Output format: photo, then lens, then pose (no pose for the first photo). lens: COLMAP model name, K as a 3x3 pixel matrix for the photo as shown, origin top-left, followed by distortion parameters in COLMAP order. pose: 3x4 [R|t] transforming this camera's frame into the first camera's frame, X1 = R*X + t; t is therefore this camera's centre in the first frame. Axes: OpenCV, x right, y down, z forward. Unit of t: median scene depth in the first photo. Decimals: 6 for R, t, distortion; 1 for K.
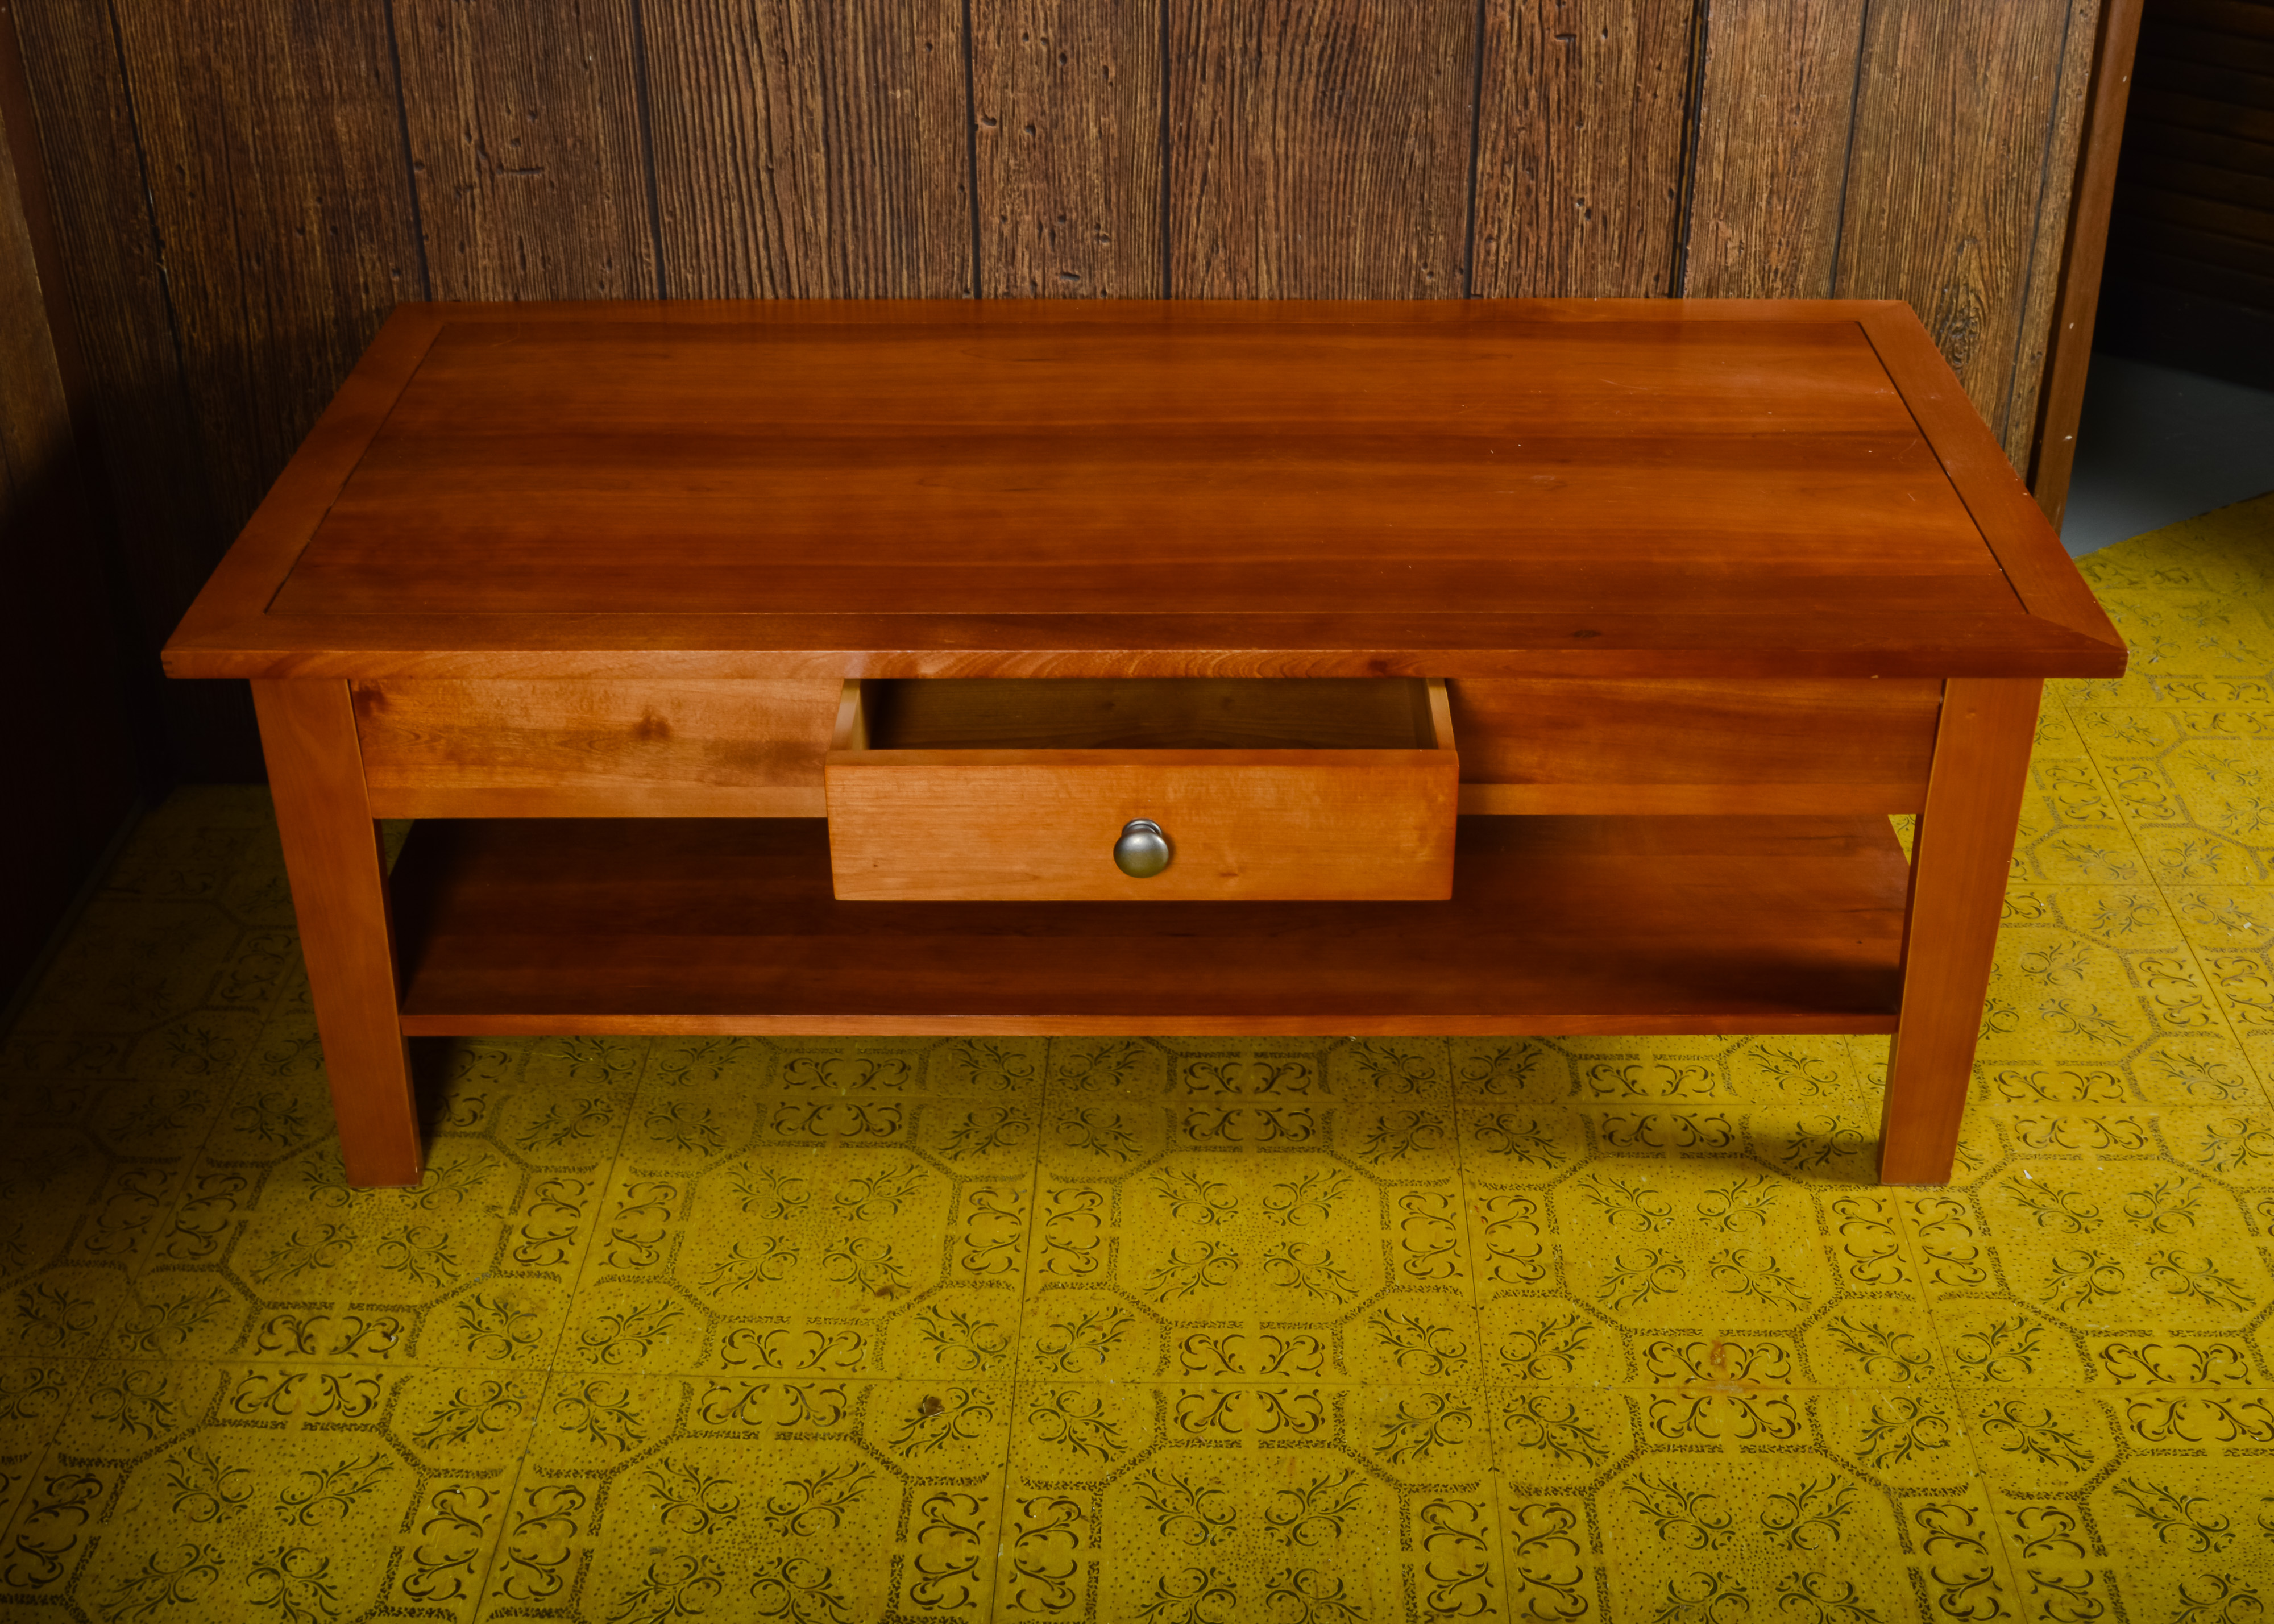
lens RADIAL K [[2775.5, 0, 1146.6], [0, 2775.5, 718.5], [0, 0, 1]] dist [-0.078286, 0.050171]
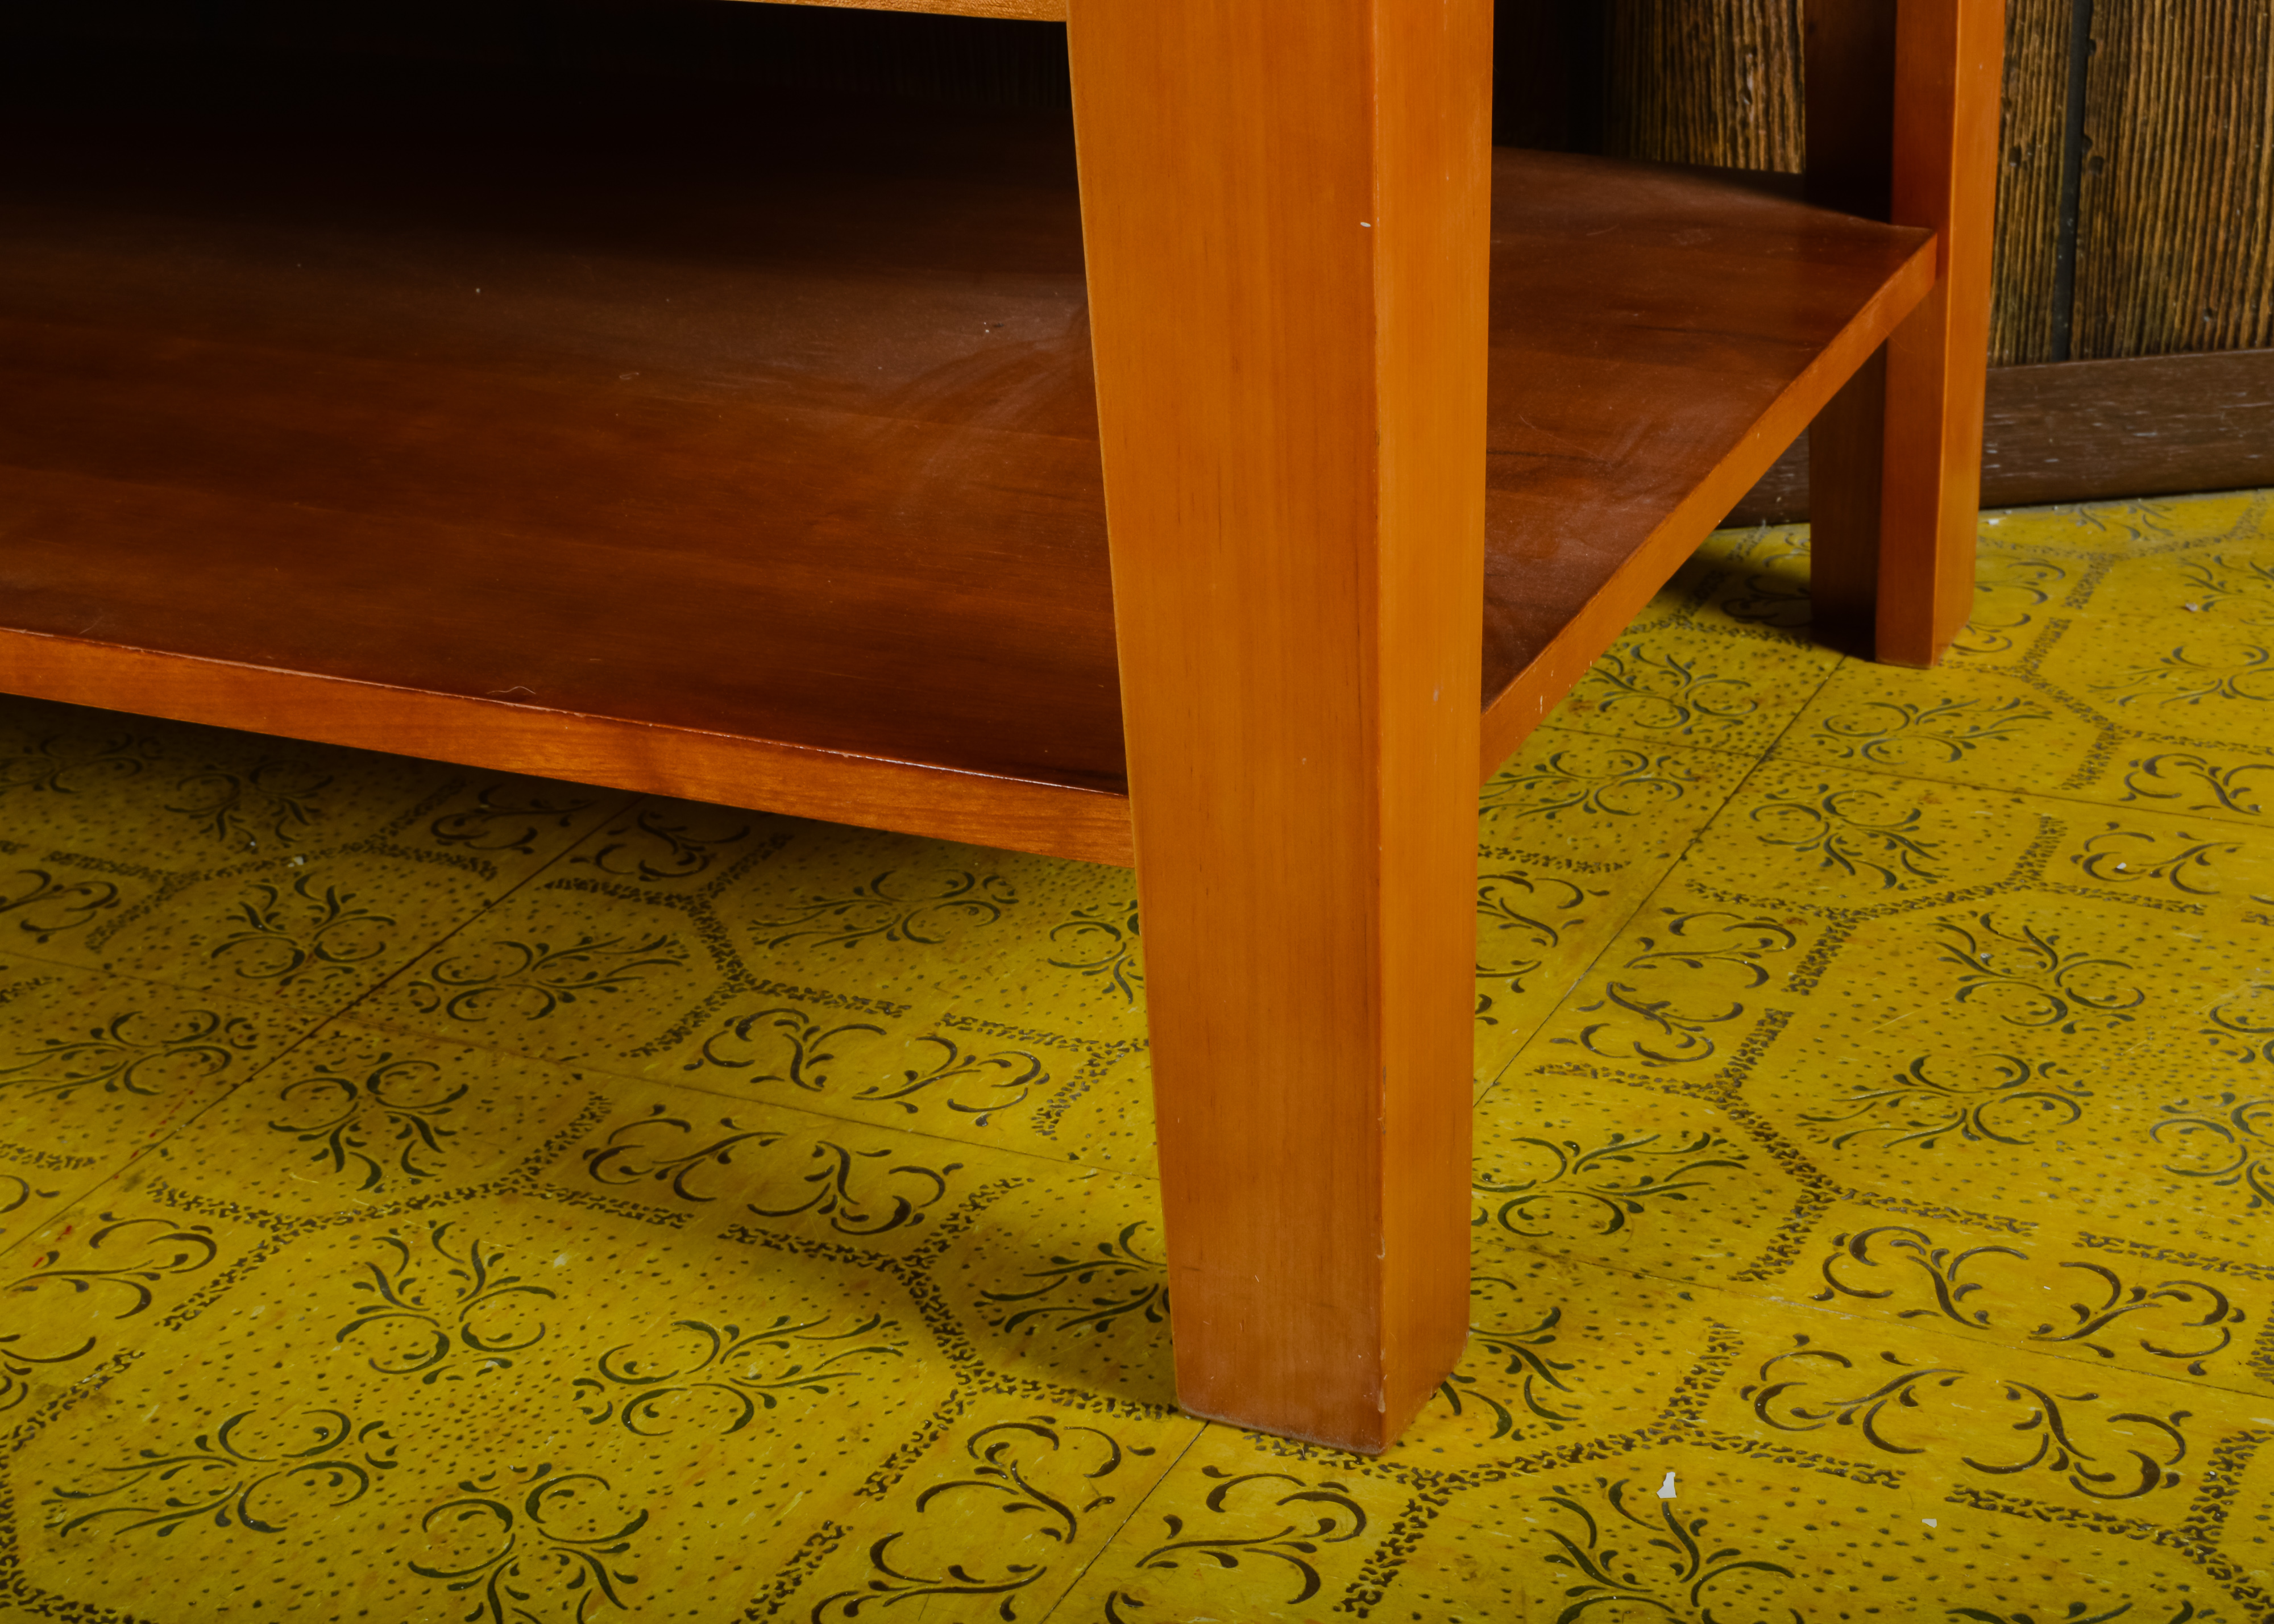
lens RADIAL K [[3998.5, 0, 1158.9], [0, 3998.5, 690.2], [0, 0, 1]] dist [-0.051083, 0.010026]
pose [[0.915121, 0.127033, -0.382645, 0.385854], [-0.170967, 0.981780, -0.082940, 0.115428], [0.365136, 0.141320, 0.920165, 0.521770]]
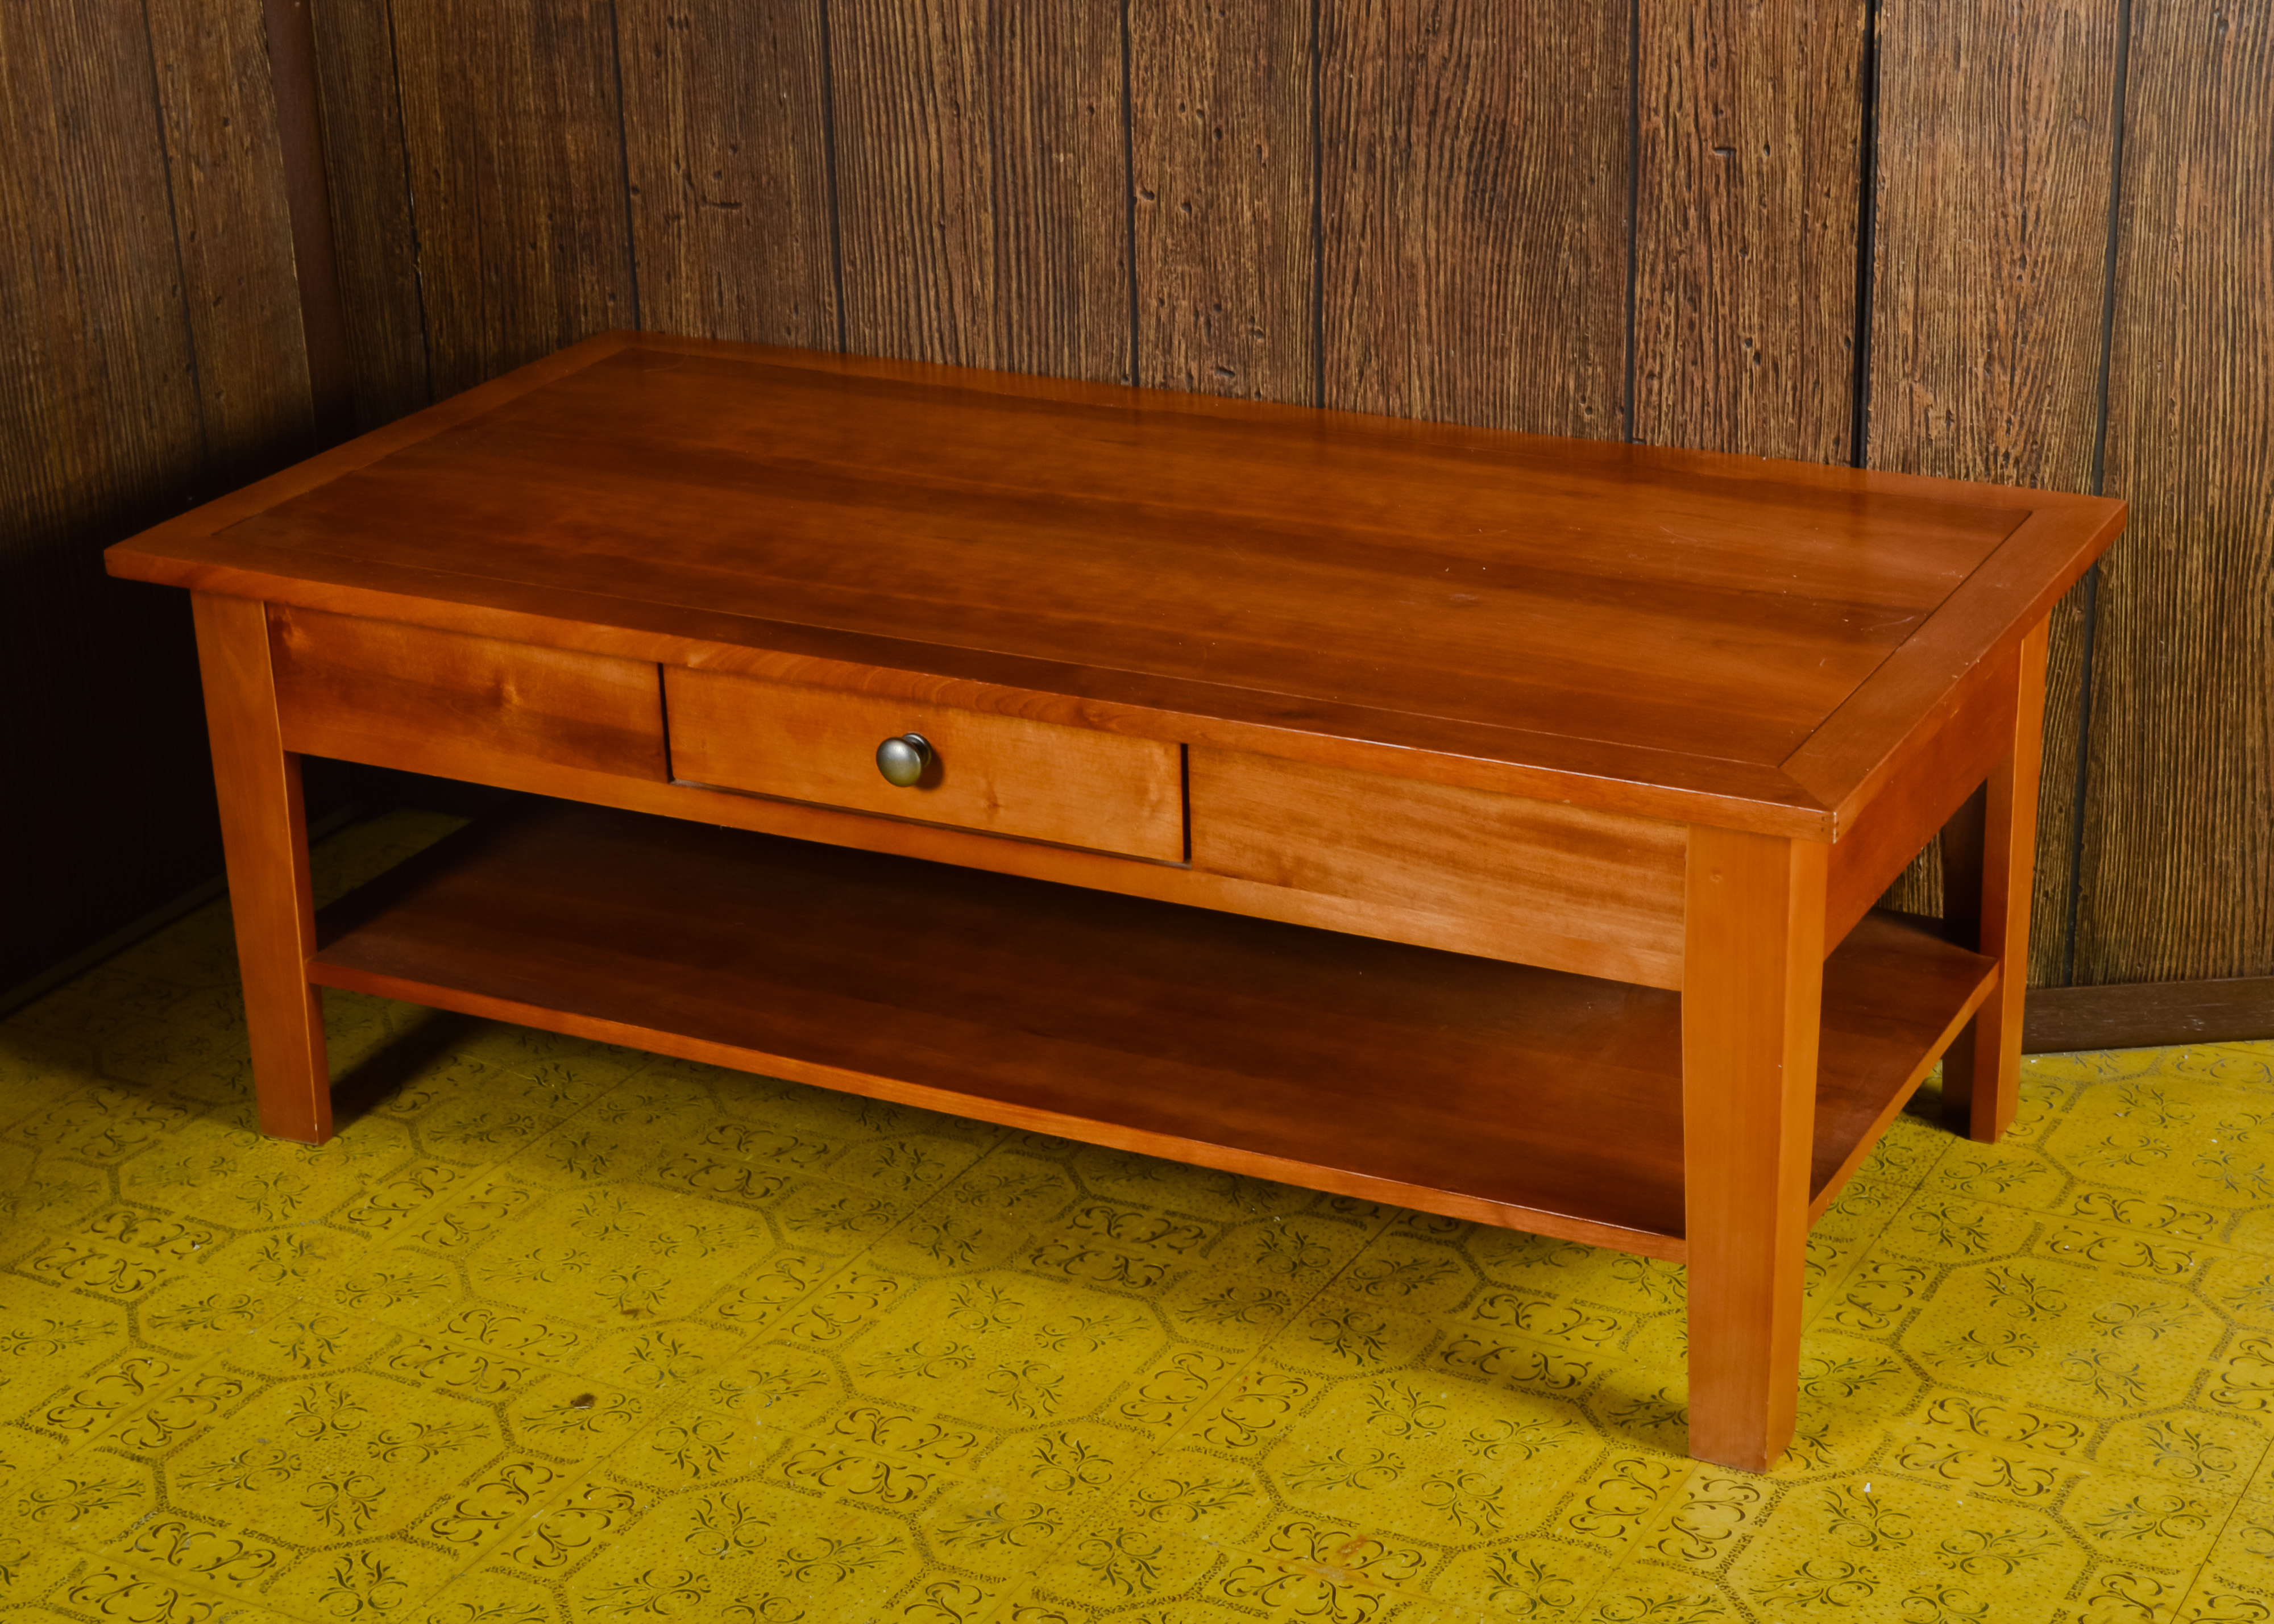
lens RADIAL K [[4039.6, 0, 1137.0], [0, 4039.6, 812.0], [0, 0, 1]] dist [-0.057109, -0.065295]
pose [[0.889696, 0.147888, -0.431939, 0.564960], [-0.198835, 0.977160, -0.074993, 0.092236], [0.410982, 0.152605, 0.898780, -0.199839]]
